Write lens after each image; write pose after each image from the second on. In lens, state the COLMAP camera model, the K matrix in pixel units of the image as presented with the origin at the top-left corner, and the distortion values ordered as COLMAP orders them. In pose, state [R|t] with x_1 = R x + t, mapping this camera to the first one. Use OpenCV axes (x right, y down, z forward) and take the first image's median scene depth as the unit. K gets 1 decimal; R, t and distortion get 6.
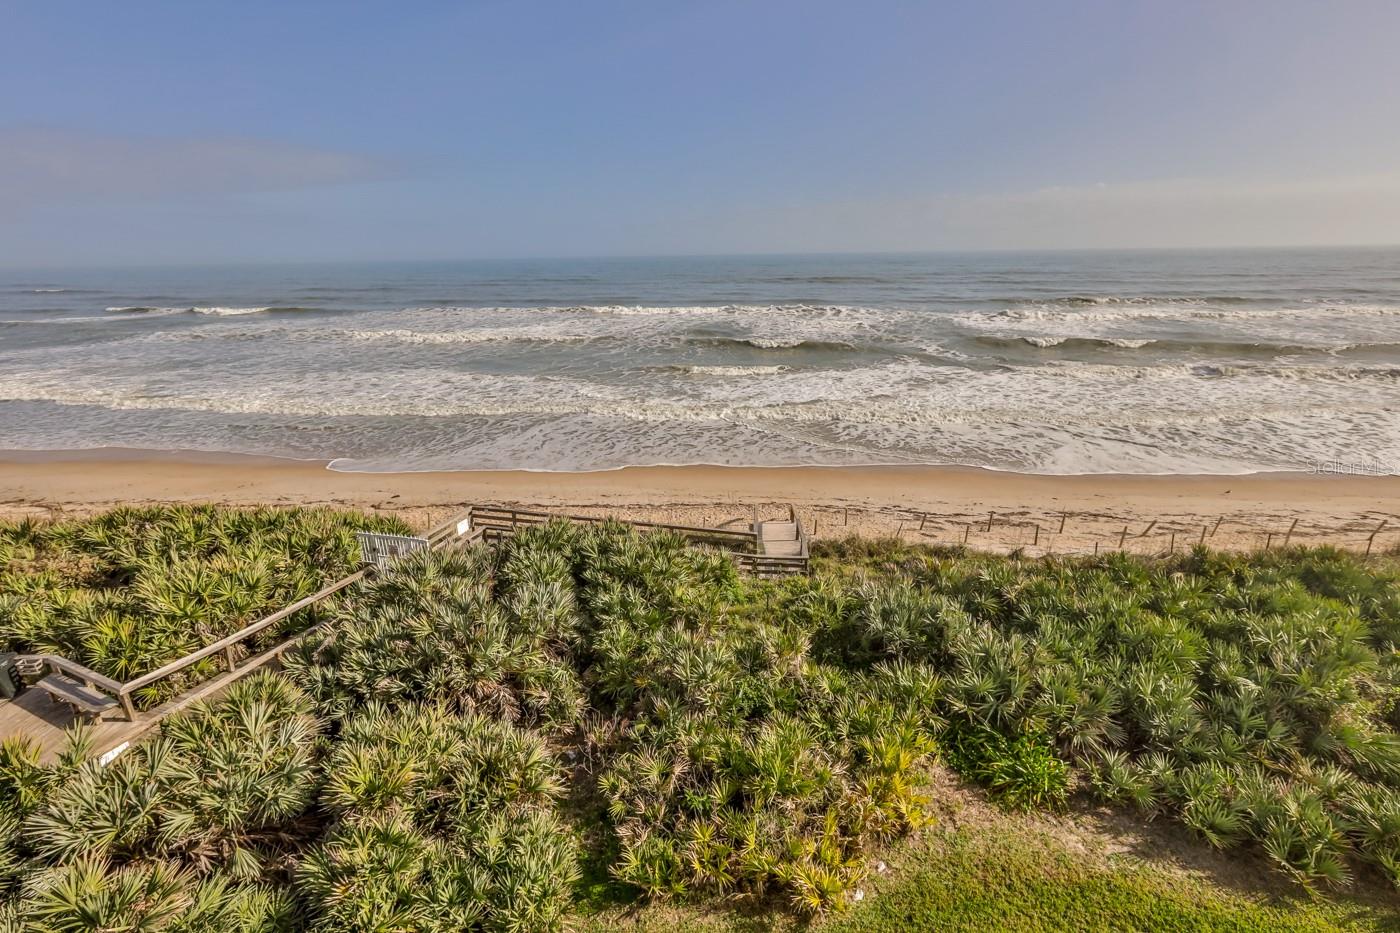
lens RADIAL K [[655.4, 0, 702.2], [0, 655.4, 474.1], [0, 0, 1]] dist [-0.004534, 0.003391]
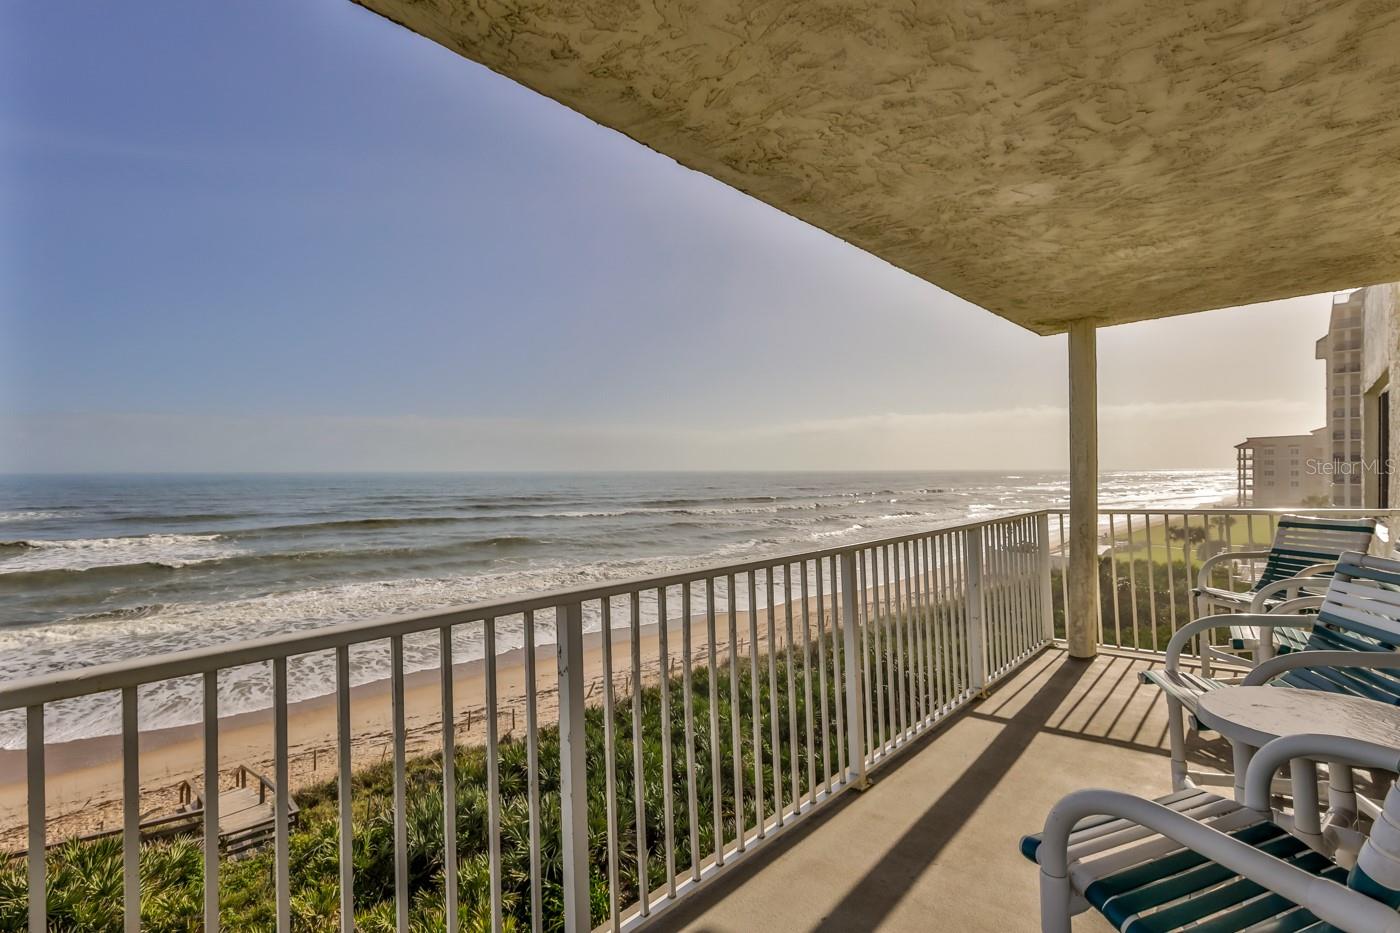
lens RADIAL K [[655.4, 0, 702.9], [0, 655.4, 463.8], [0, 0, 1]] dist [-0.004534, 0.003391]
pose [[0.660694, 0.020458, 0.750376, -0.172145], [0.231030, 0.945565, -0.229198, 0.019111], [-0.714219, 0.324789, 0.620003, -0.078749]]
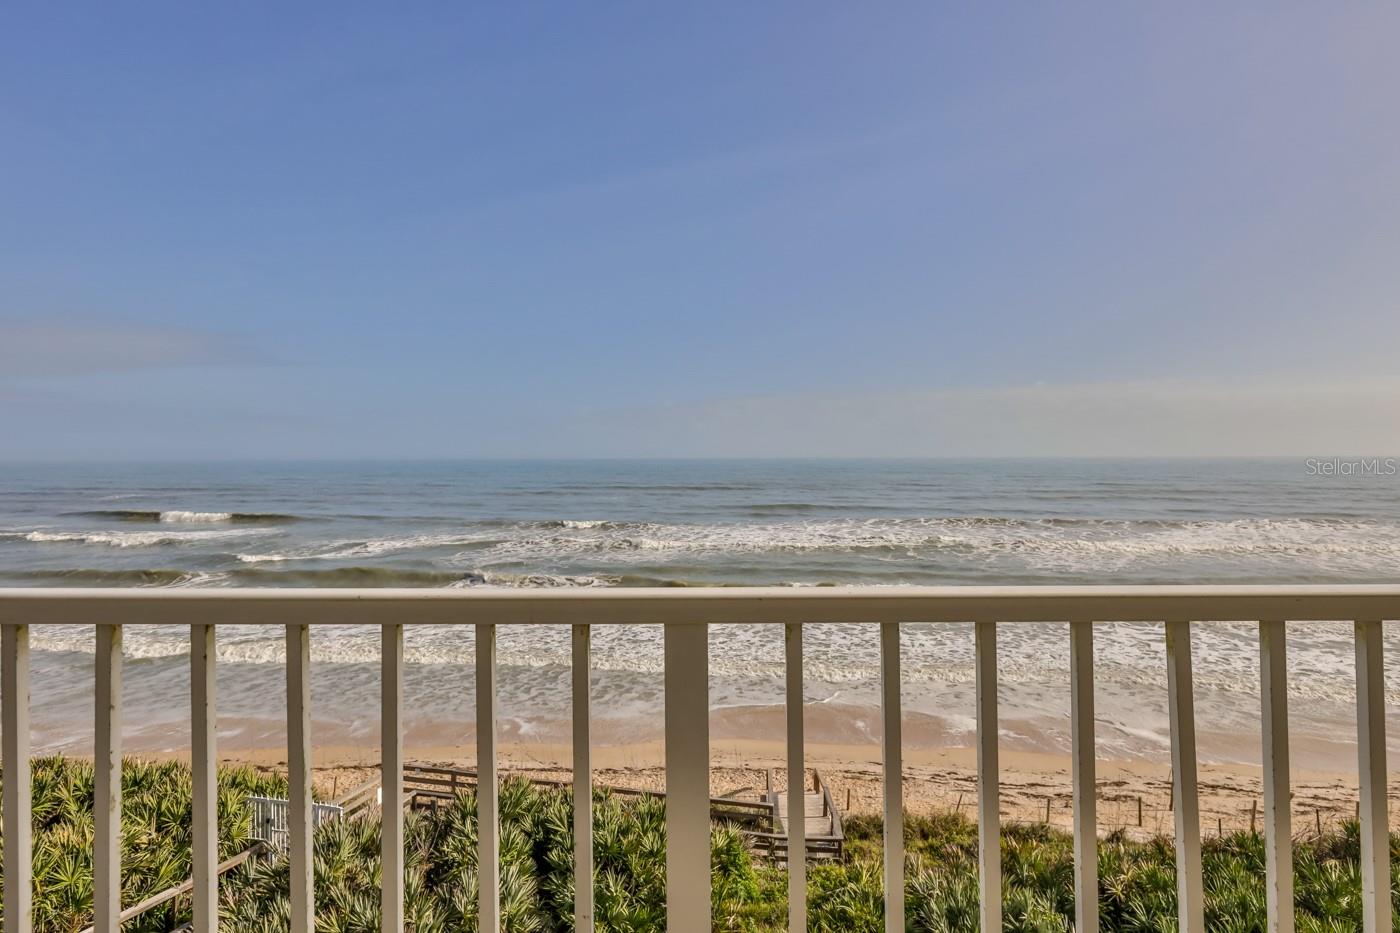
lens RADIAL K [[835.6, 0, 703.7], [0, 835.6, 471.4], [0, 0, 1]] dist [-0.006262, 0.007606]
pose [[0.999794, 0.012669, 0.015886, -0.022170], [-0.007272, 0.953137, -0.302451, 0.020124], [-0.018973, 0.302273, 0.953033, -0.046696]]
